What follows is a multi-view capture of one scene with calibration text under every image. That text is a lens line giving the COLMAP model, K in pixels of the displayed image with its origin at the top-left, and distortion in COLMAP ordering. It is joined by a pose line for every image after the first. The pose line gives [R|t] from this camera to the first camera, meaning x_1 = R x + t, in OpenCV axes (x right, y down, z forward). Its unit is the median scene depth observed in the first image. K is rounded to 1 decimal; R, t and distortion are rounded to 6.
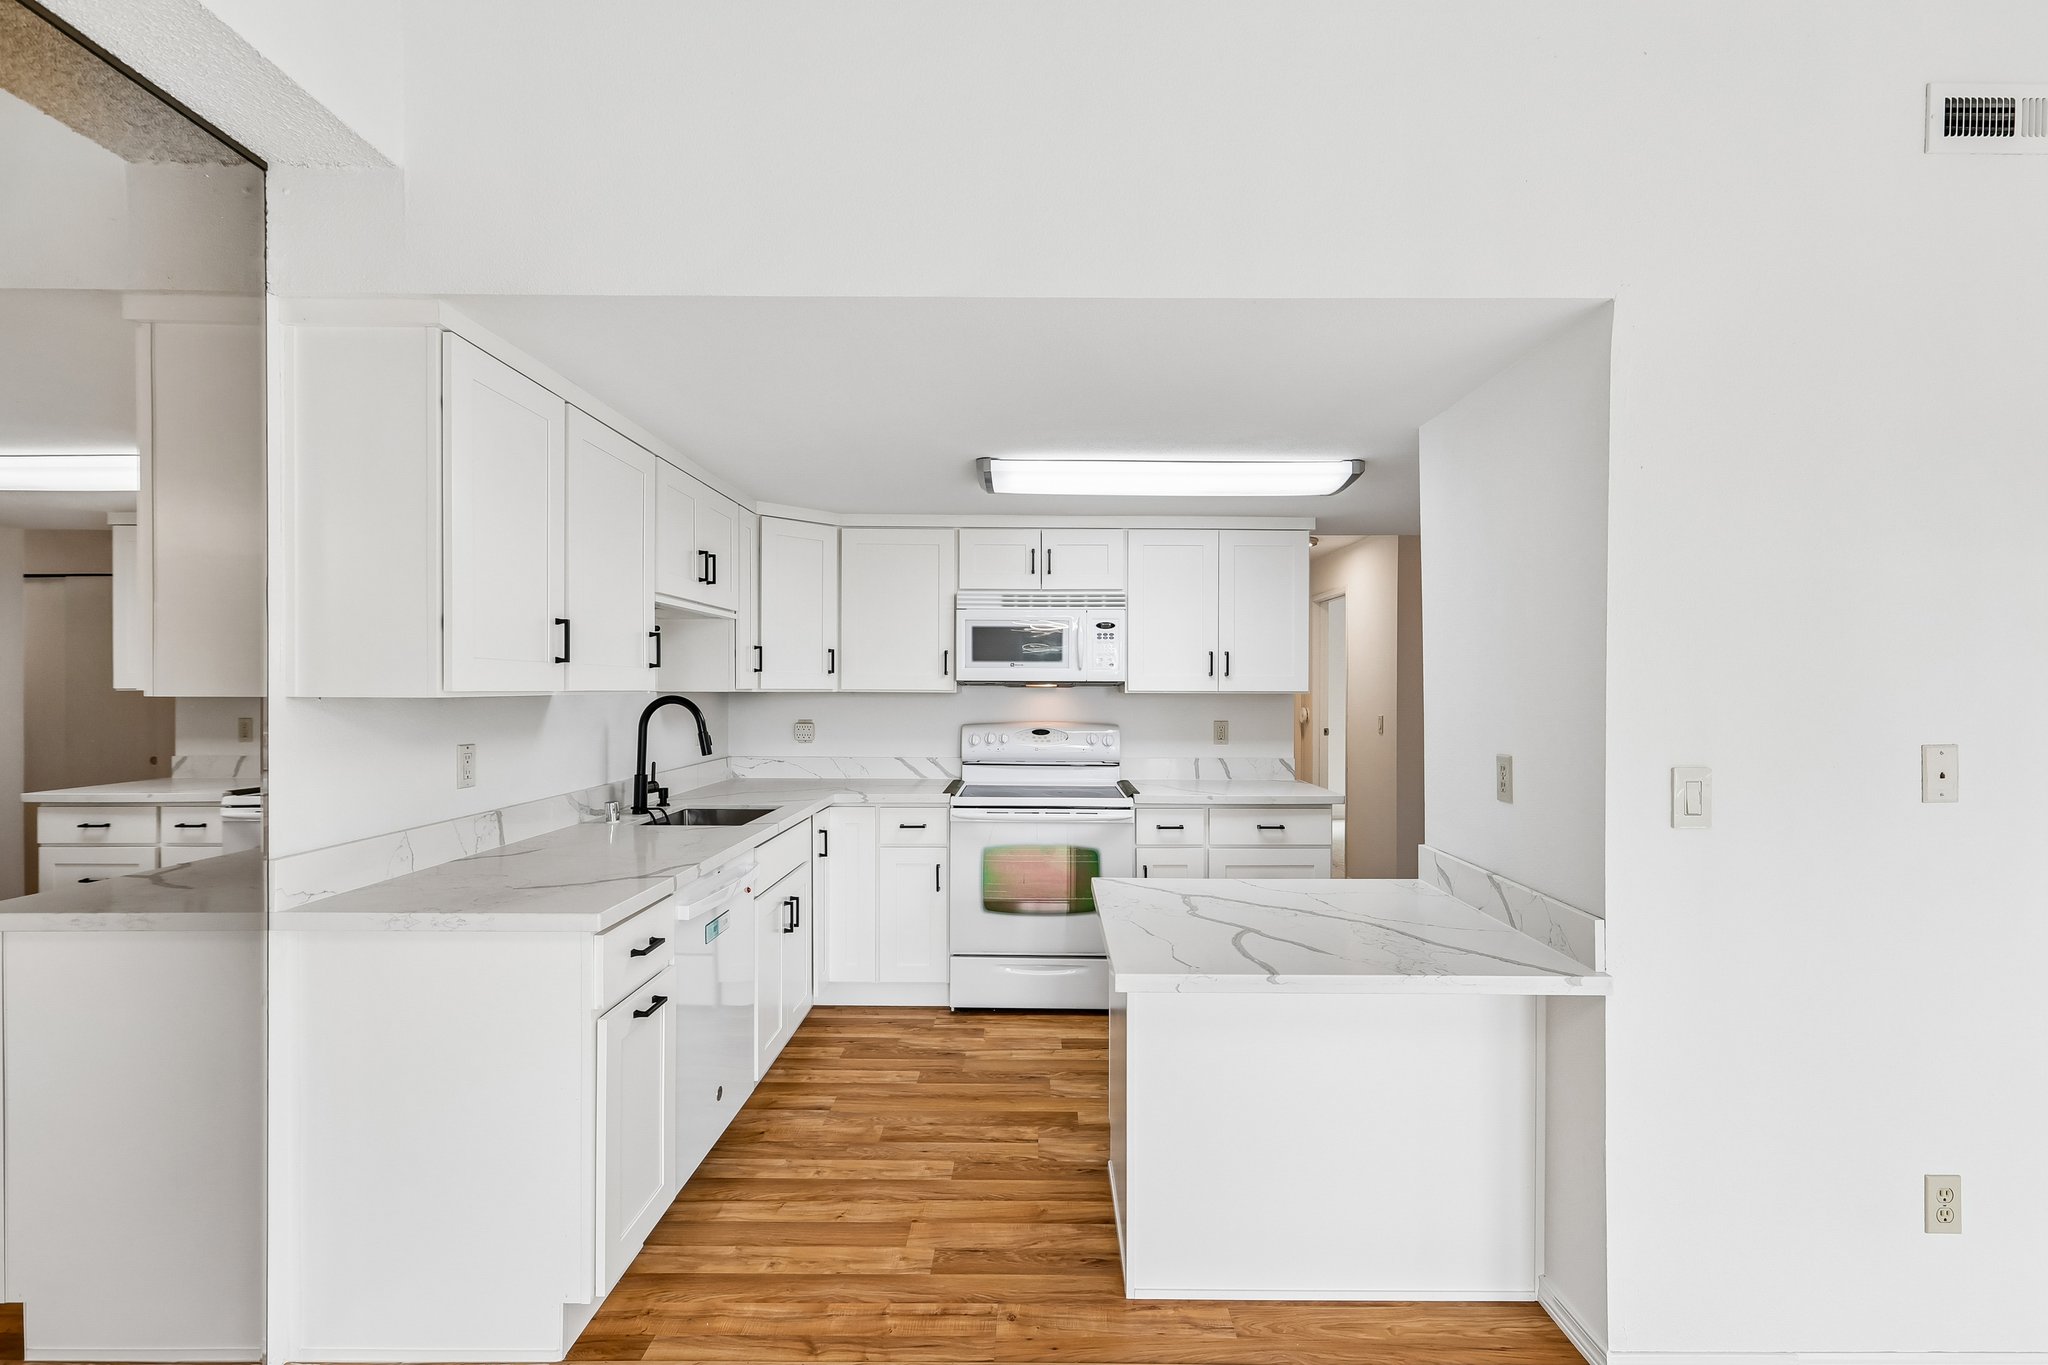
lens RADIAL K [[913.7, 0, 1043.5], [0, 913.7, 682.5], [0, 0, 1]] dist [-0.003959, 0.001236]
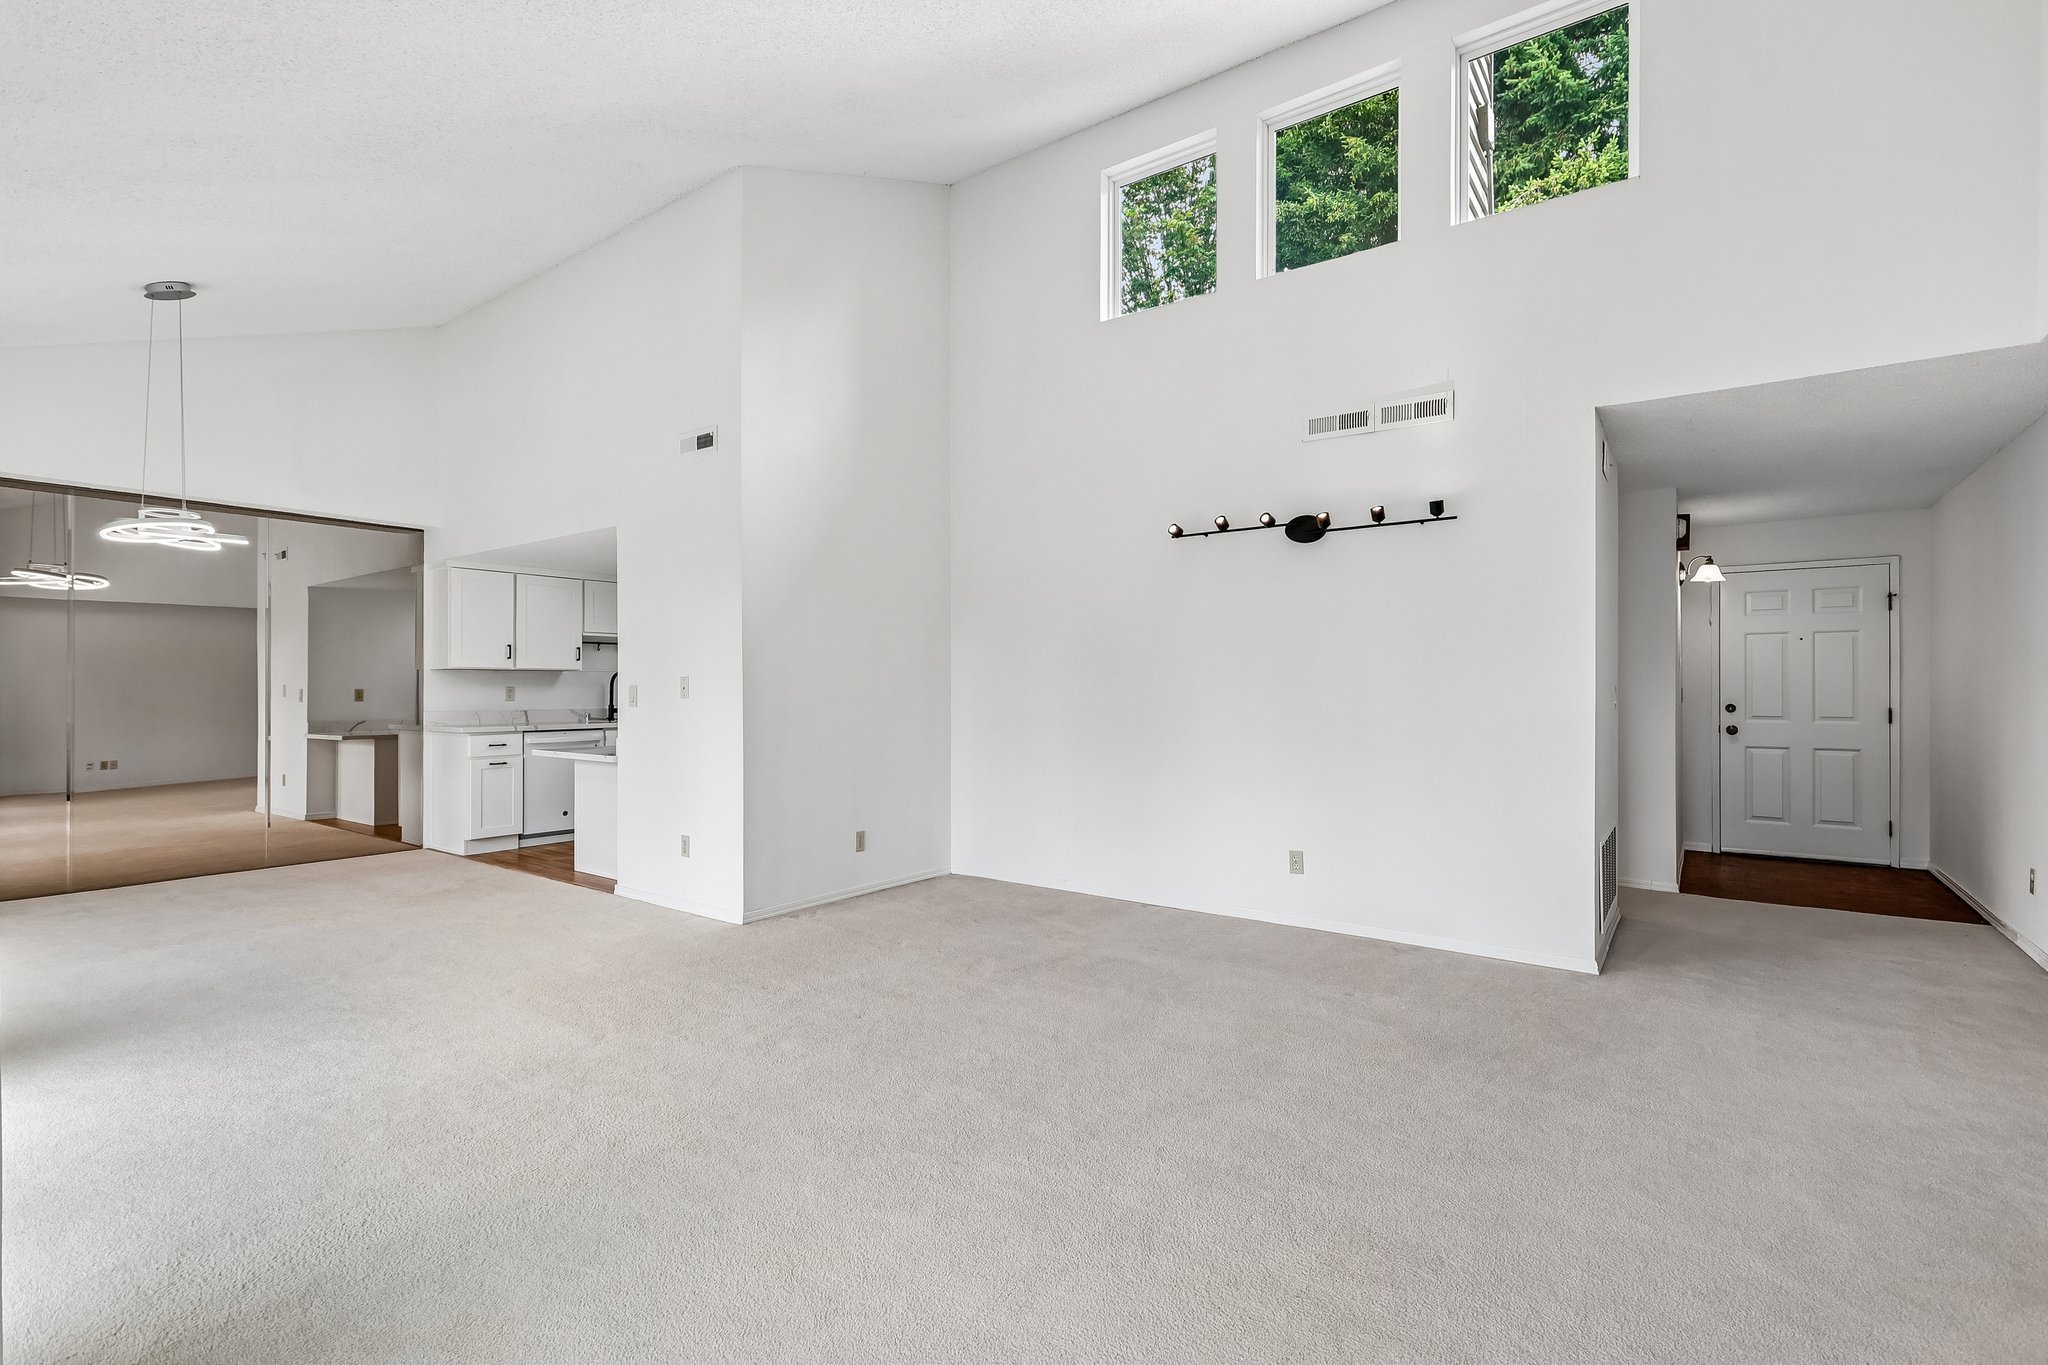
lens RADIAL K [[913.7, 0, 1041.6], [0, 913.7, 681.3], [0, 0, 1]] dist [-0.003959, 0.001236]
pose [[0.815892, -0.008733, -0.578138, 2.224850], [0.006561, 0.999961, -0.005845, 0.068643], [0.578167, 0.000976, 0.815918, -0.391291]]
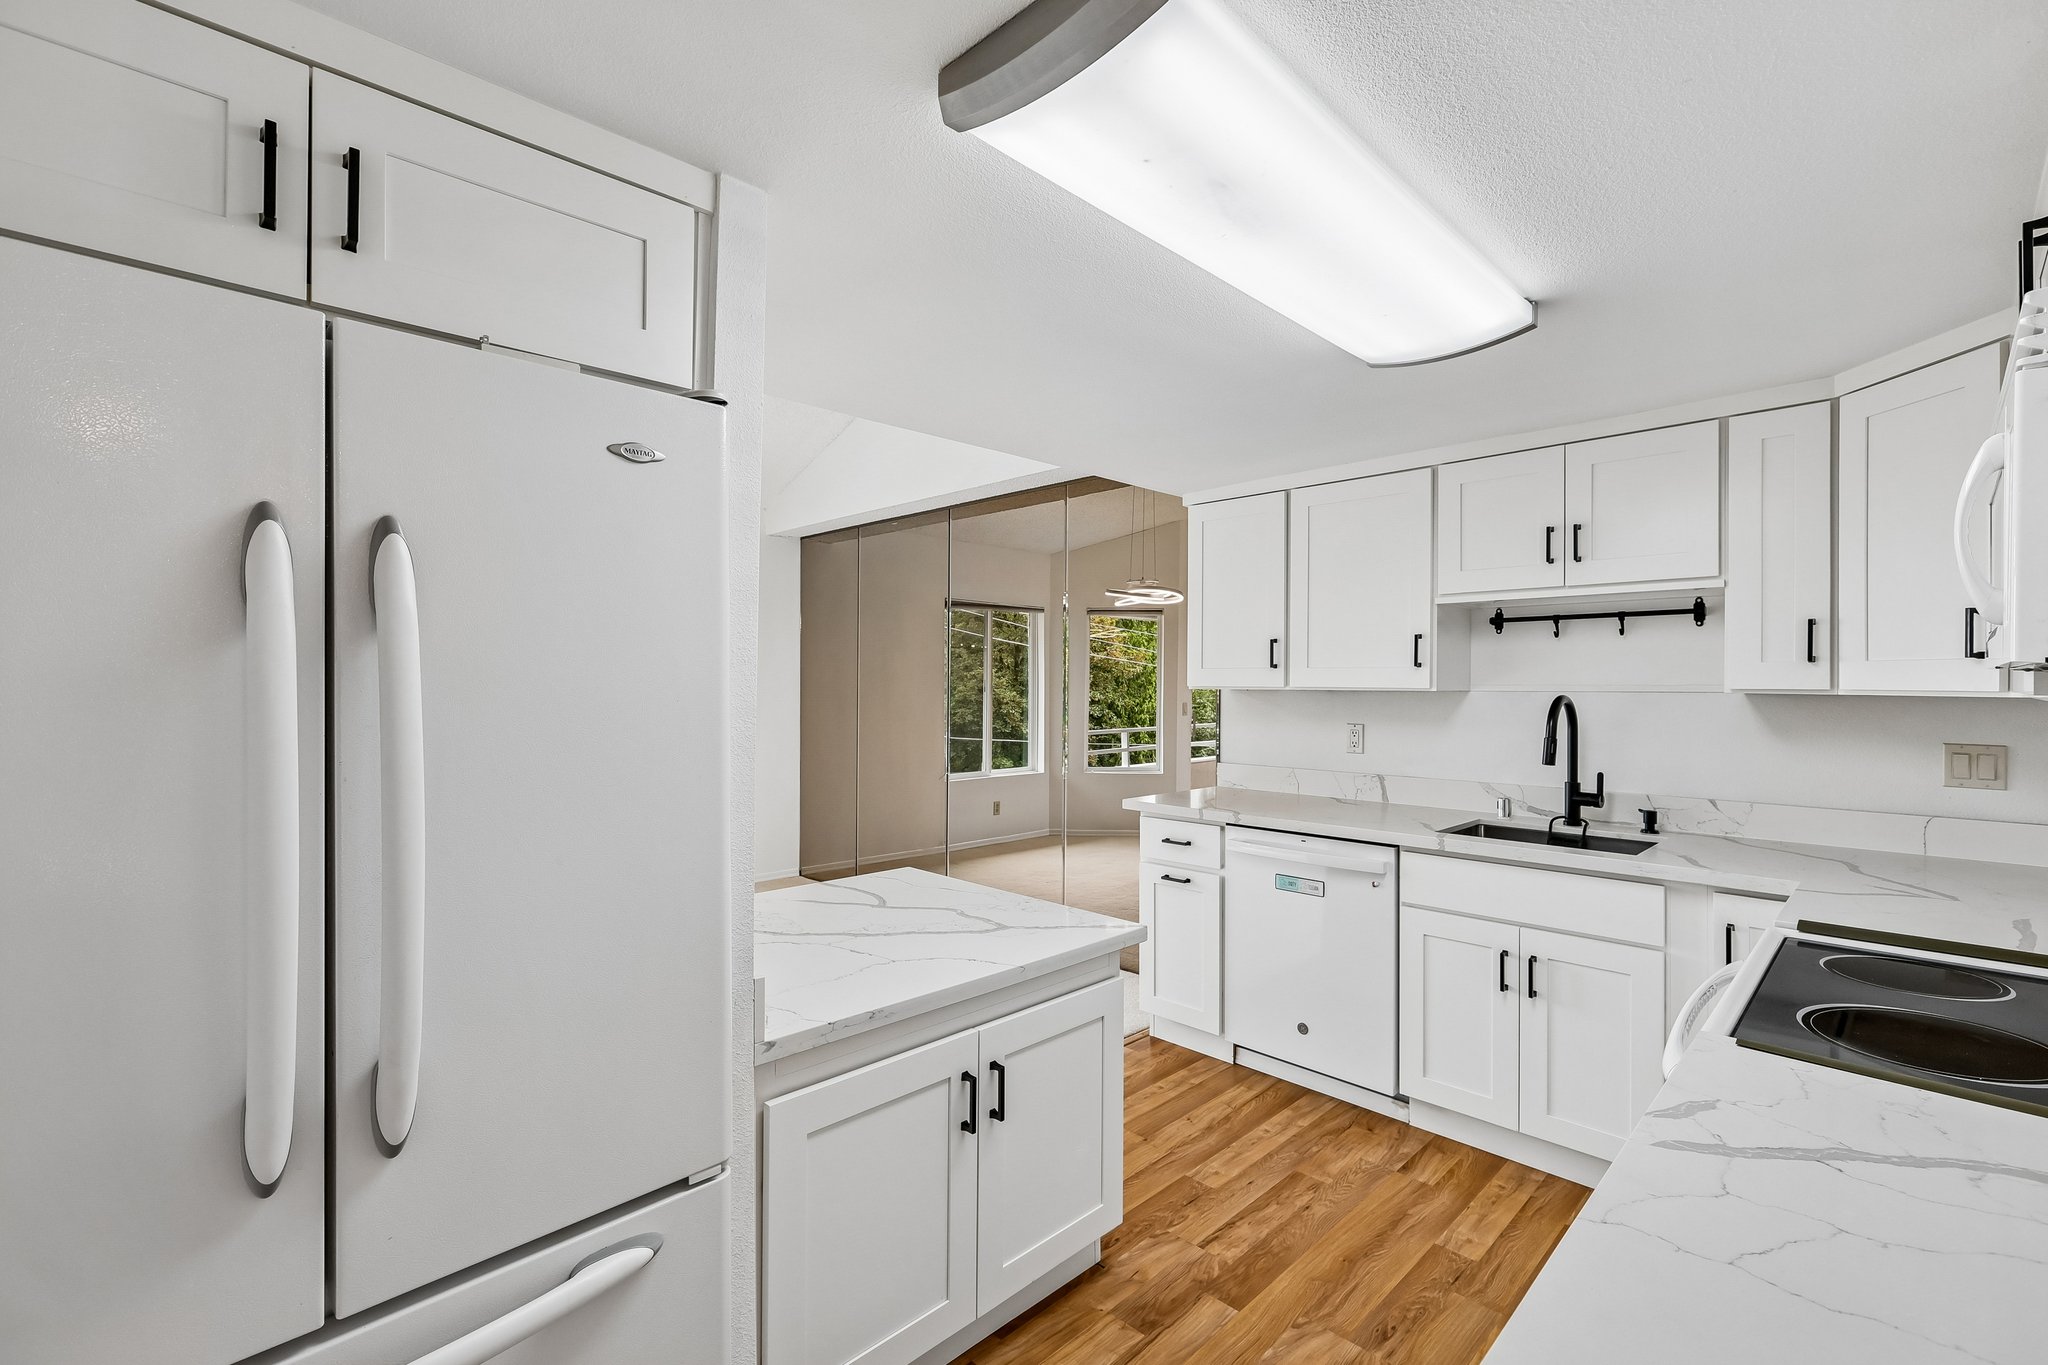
lens RADIAL K [[913.7, 0, 1023.3], [0, 913.7, 679.7], [0, 0, 1]] dist [-0.003959, 0.001236]
pose [[-0.720103, -0.004061, -0.693855, 0.663364], [0.000913, 0.999976, -0.006800, 0.006021], [0.693867, -0.005530, -0.720082, 1.463998]]
